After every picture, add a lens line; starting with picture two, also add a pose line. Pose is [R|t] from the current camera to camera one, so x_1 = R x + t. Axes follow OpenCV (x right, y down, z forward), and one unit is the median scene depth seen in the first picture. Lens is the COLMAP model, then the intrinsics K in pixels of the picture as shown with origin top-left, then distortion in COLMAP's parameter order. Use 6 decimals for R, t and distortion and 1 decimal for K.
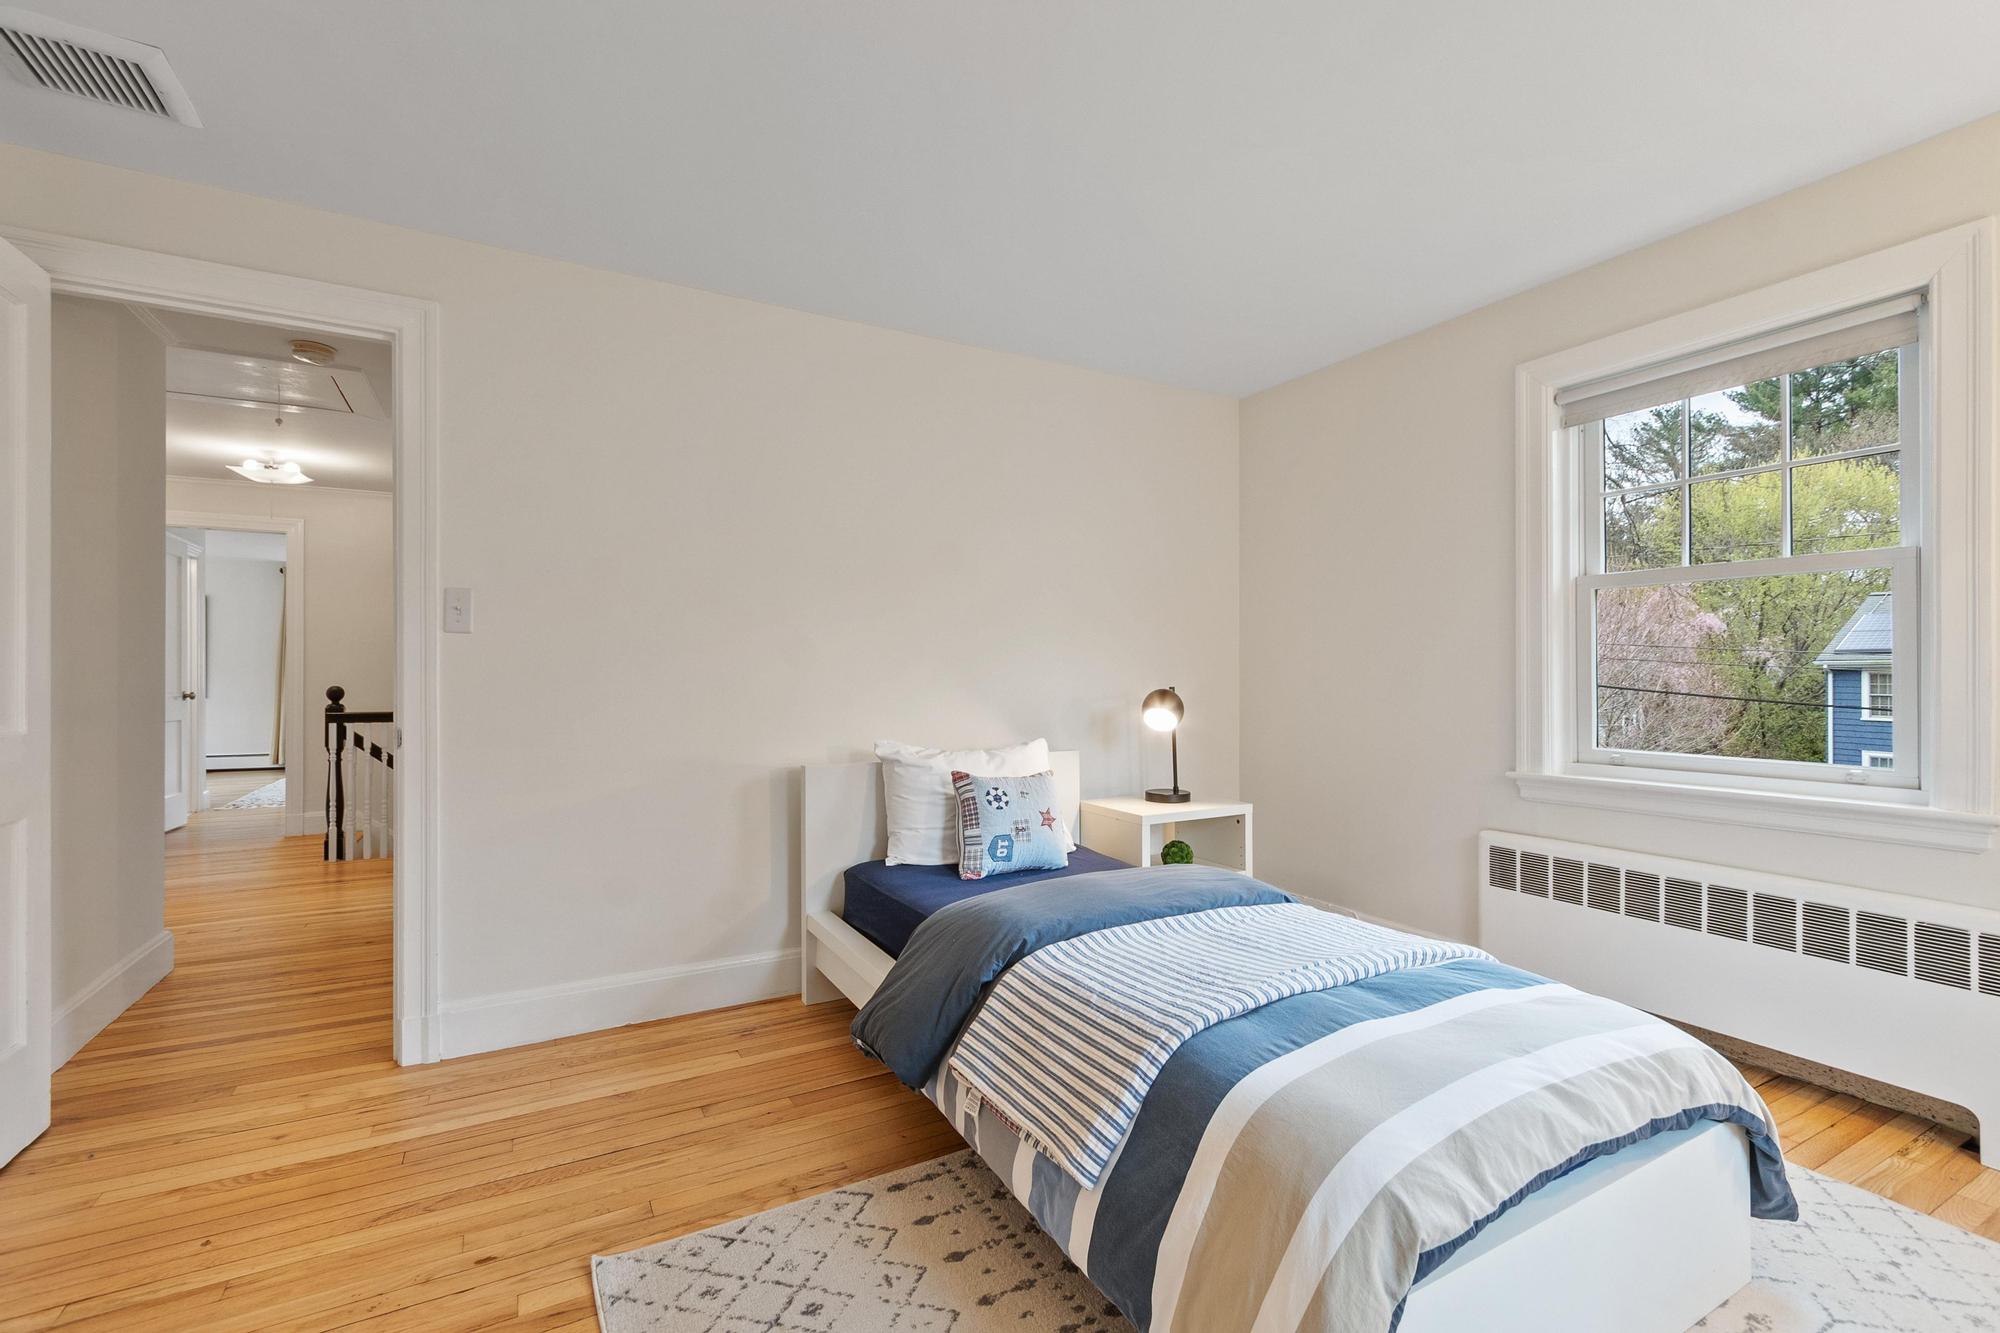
lens RADIAL K [[874.9, 0, 1001.6], [0, 874.9, 670.2], [0, 0, 1]] dist [-0.001657, 0.000268]
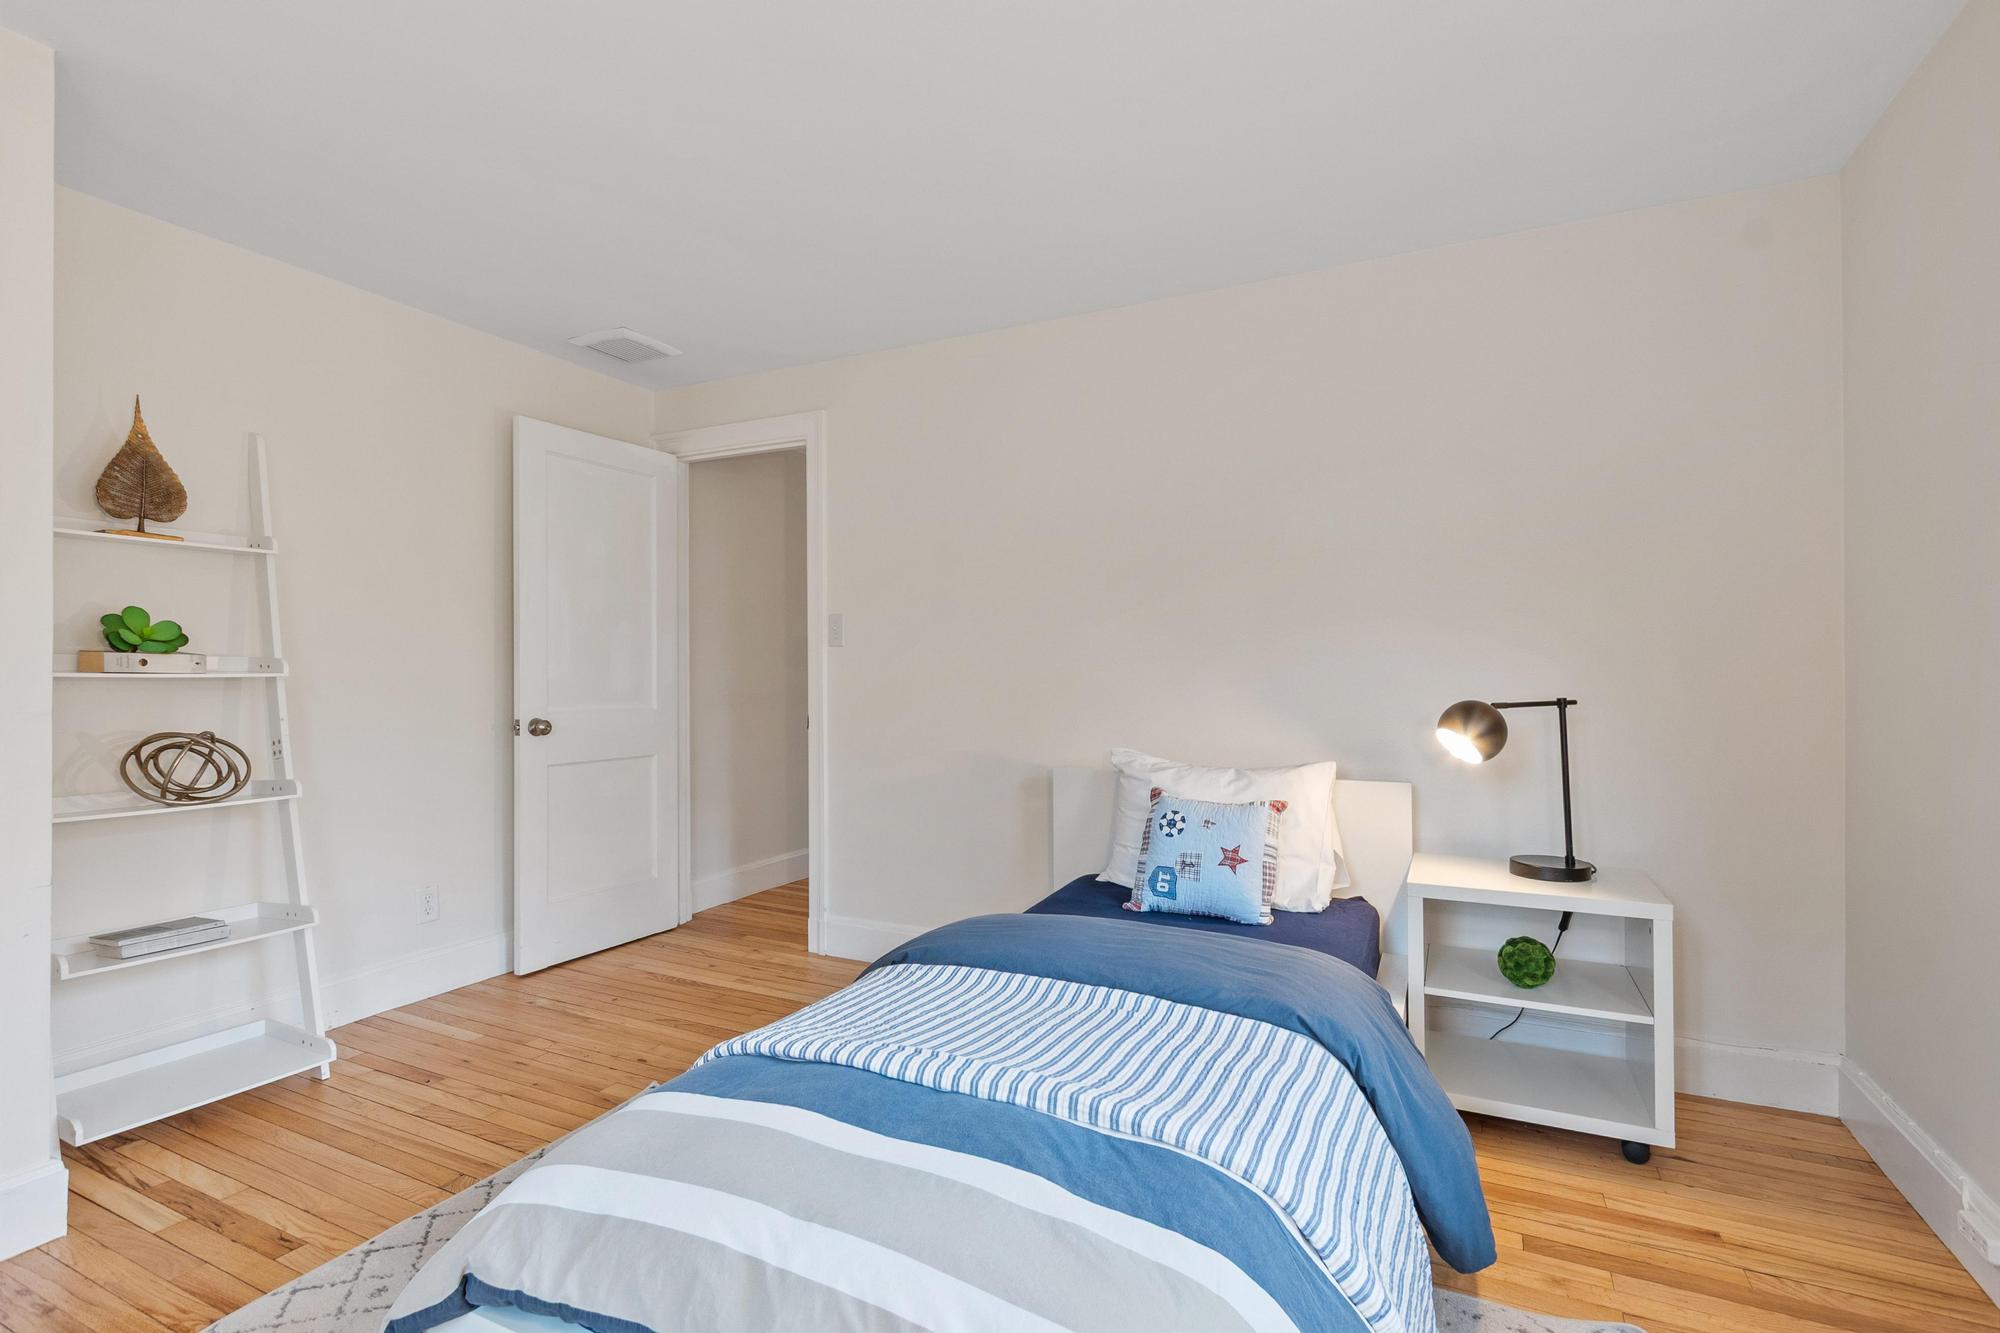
lens RADIAL K [[936.5, 0, 1010.4], [0, 936.5, 665.7], [0, 0, 1]] dist [0.000048, -0.000466]
pose [[0.561569, -0.007607, -0.827395, 0.654754], [0.003718, 0.999971, -0.006670, -0.001936], [0.827421, 0.000669, 0.561581, 0.352498]]
